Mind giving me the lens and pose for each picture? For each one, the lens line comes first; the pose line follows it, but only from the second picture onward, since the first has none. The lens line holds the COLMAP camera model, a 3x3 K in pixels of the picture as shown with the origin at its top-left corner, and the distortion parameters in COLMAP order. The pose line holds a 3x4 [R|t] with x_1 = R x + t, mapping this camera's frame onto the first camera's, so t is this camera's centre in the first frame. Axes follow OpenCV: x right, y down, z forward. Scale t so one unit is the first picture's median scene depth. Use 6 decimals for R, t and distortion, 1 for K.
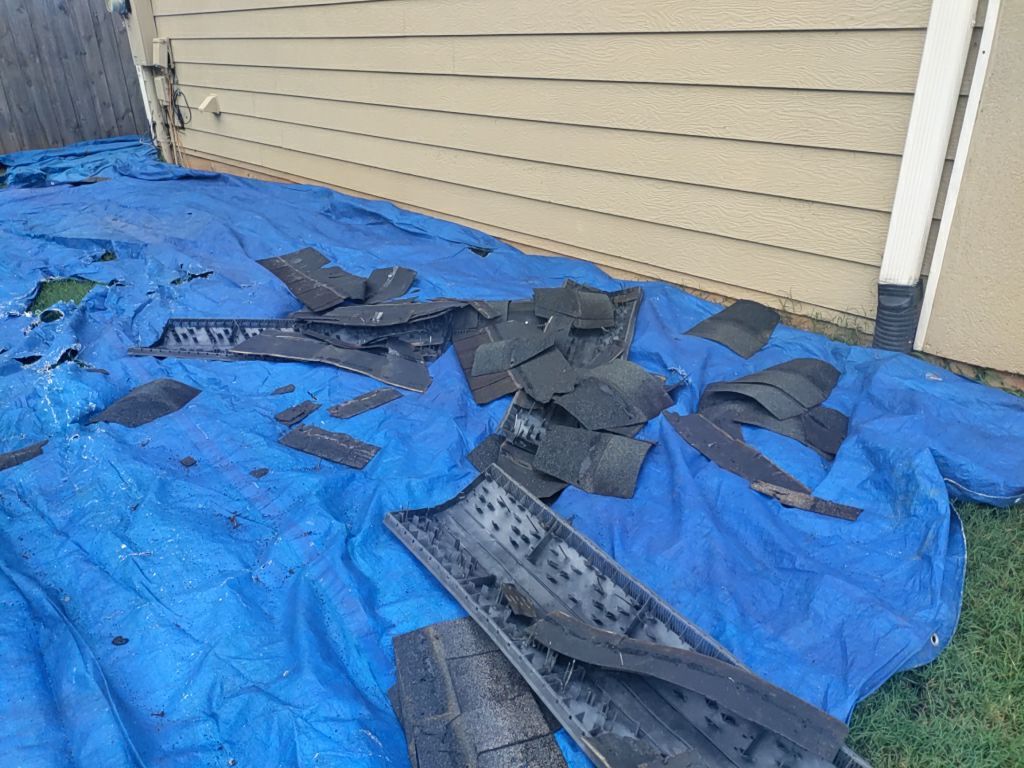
lens RADIAL K [[754.8, 0, 512.0], [0, 754.8, 384.0], [0, 0, 1]] dist [0.003668, -0.001729]
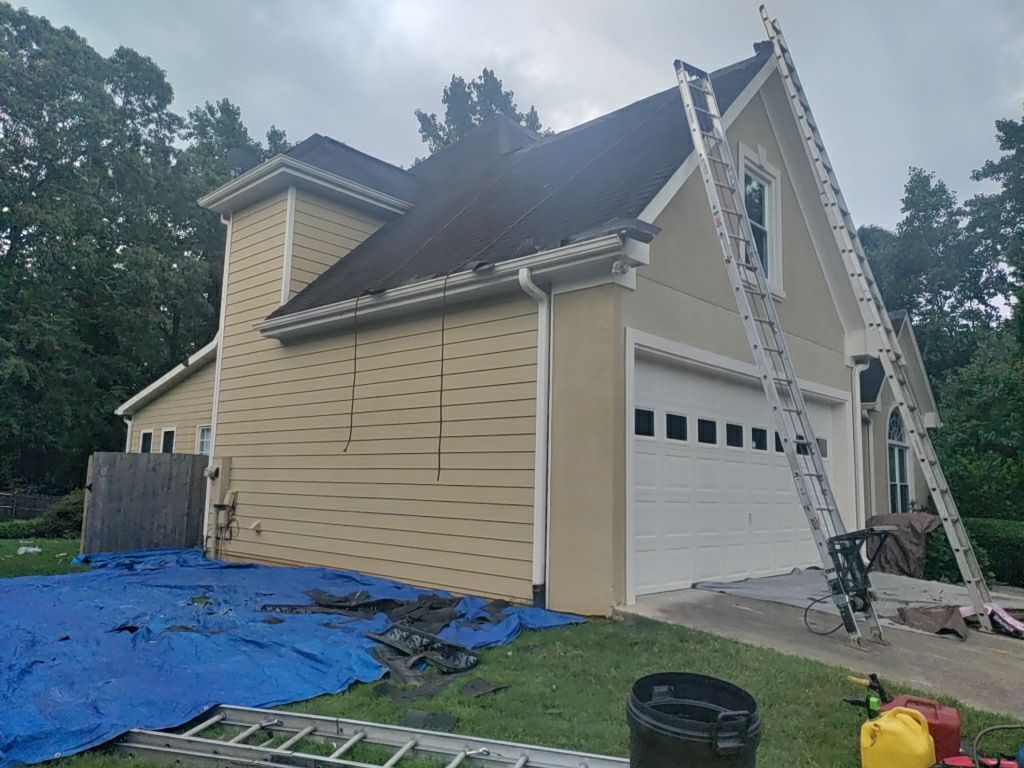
lens RADIAL K [[754.8, 0, 512.0], [0, 754.8, 384.0], [0, 0, 1]] dist [0.003668, -0.001729]
pose [[0.995102, 0.059229, 0.079142, 0.082285], [-0.006469, 0.837922, -0.545751, 0.545458], [-0.098639, 0.542566, 0.834202, -1.254049]]
